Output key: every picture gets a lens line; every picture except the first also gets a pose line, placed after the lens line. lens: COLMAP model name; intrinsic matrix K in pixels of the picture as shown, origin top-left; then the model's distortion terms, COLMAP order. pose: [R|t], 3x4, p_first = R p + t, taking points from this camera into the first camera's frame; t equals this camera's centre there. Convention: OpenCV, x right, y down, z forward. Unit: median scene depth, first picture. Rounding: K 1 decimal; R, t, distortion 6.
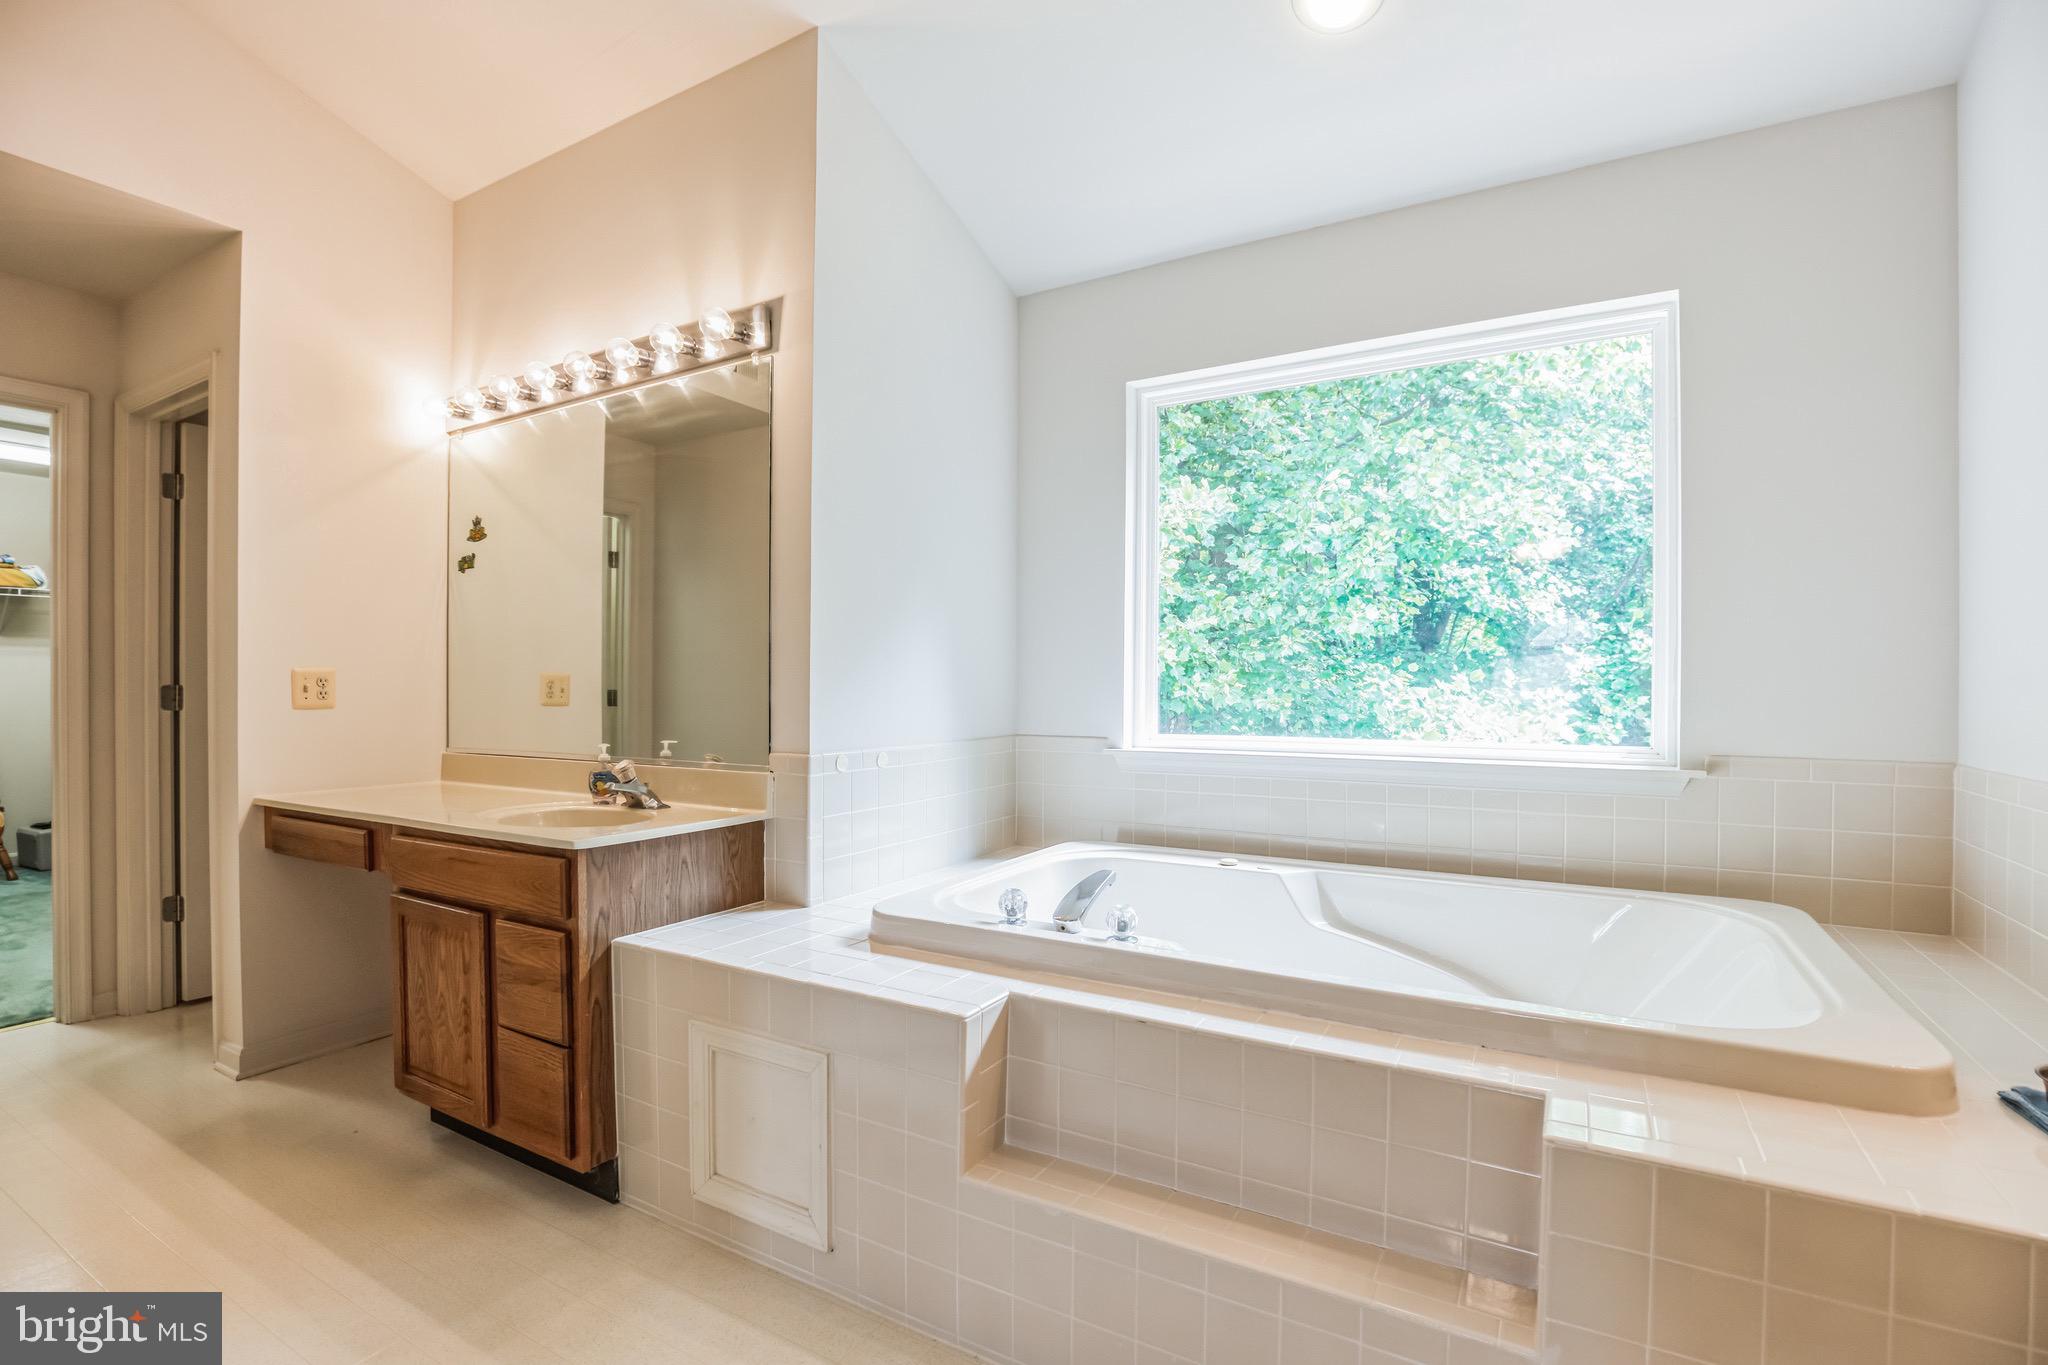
lens RADIAL K [[938.9, 0, 1024.3], [0, 938.9, 690.1], [0, 0, 1]] dist [-0.030996, 0.001629]
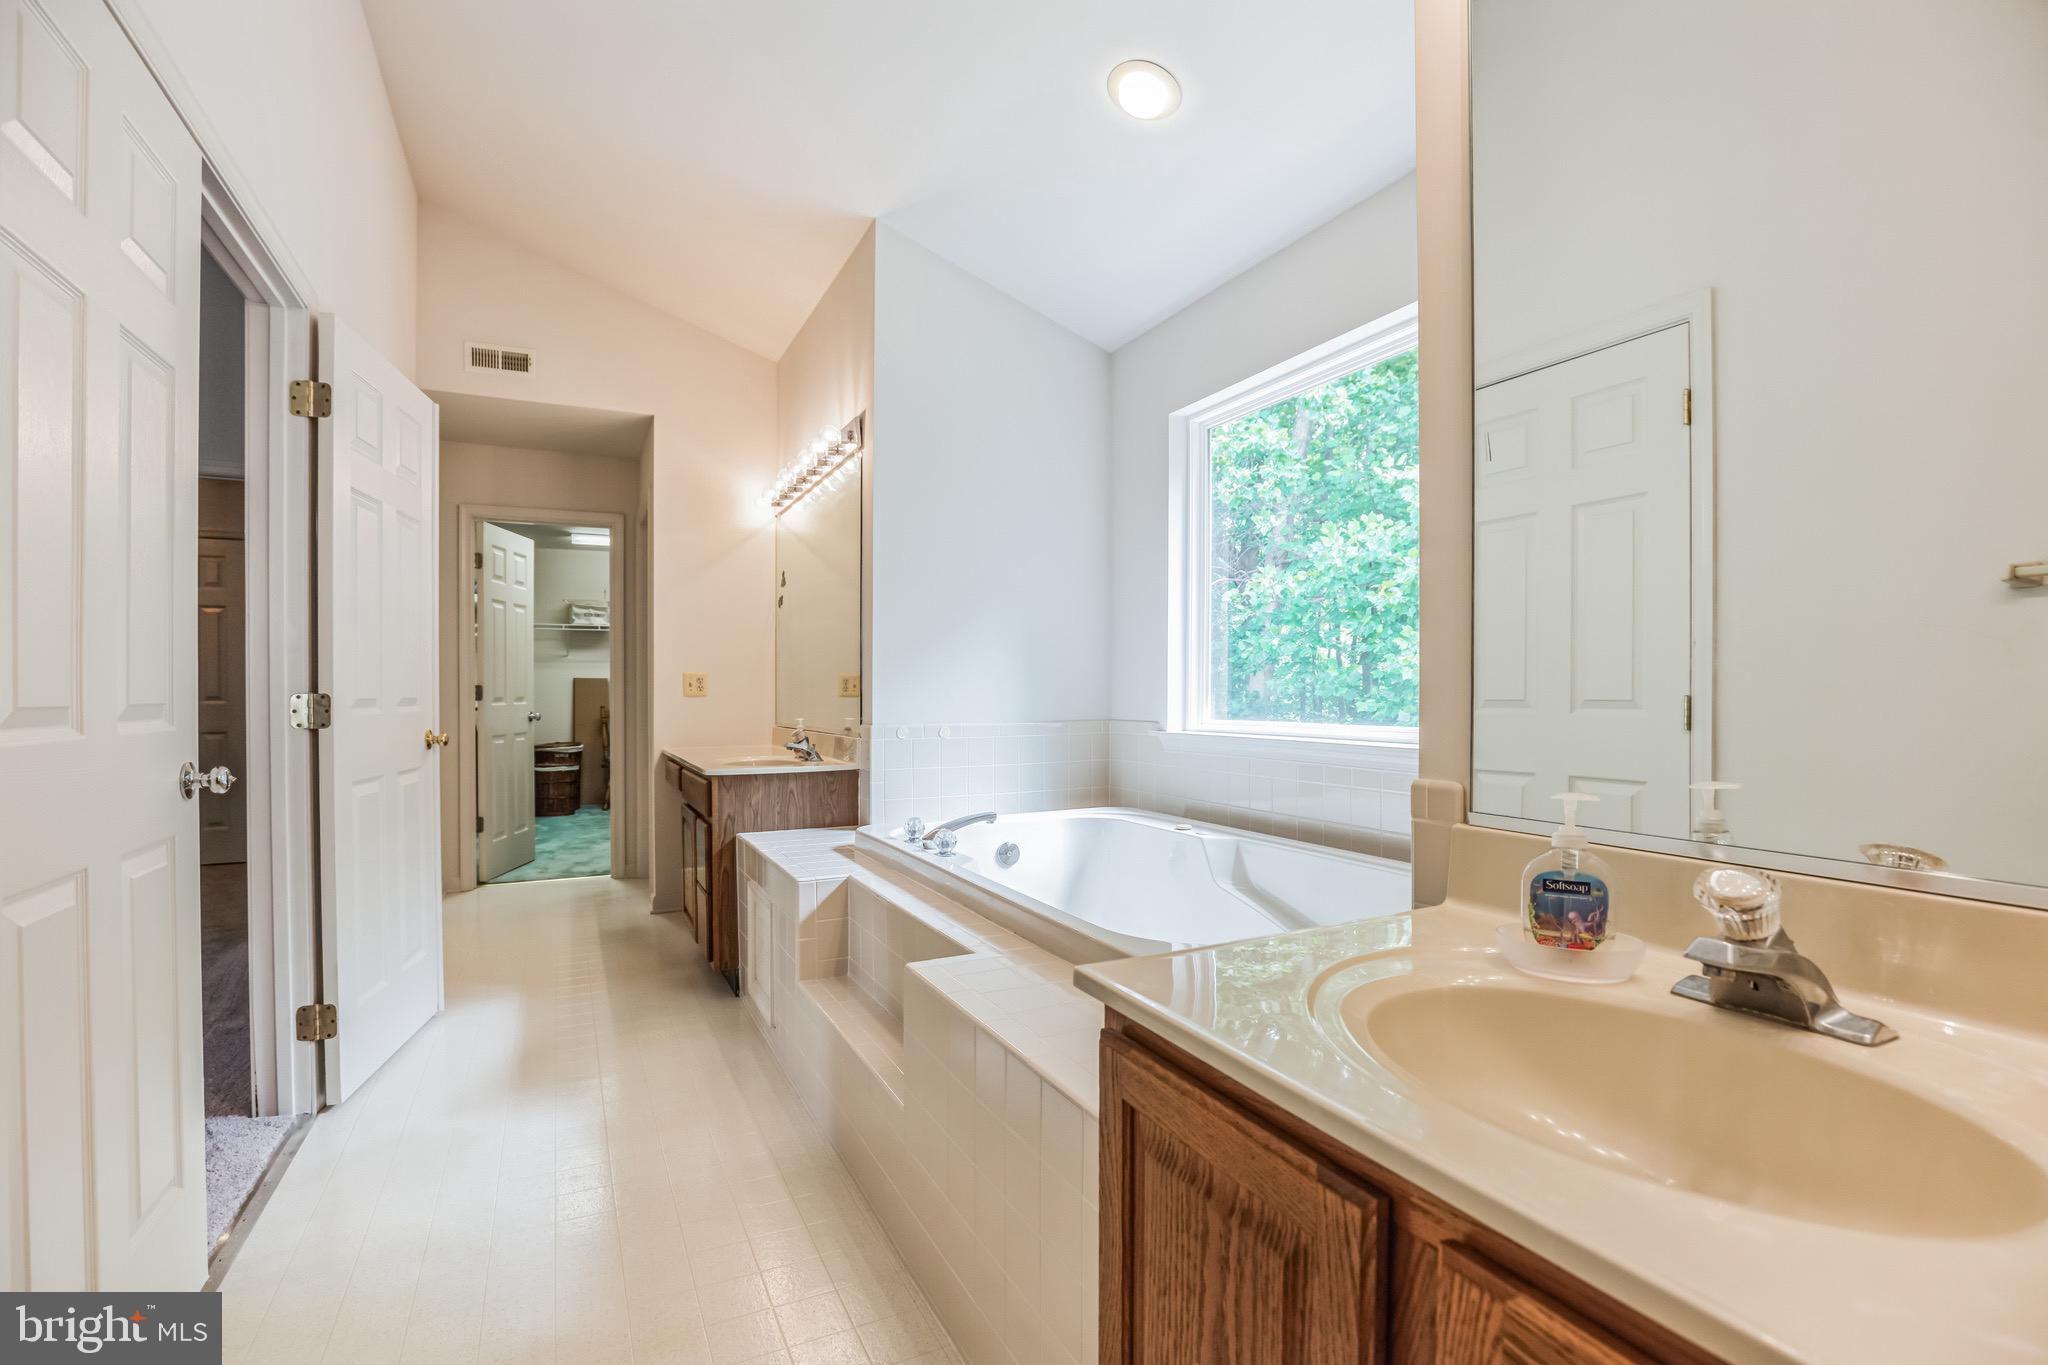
lens RADIAL K [[938.9, 0, 1020.4], [0, 938.9, 687.6], [0, 0, 1]] dist [-0.030996, 0.001629]
pose [[0.835080, -0.006439, -0.550091, 0.733095], [0.003679, 0.999975, -0.006121, 0.019220], [0.550116, 0.003088, 0.835082, -0.082127]]
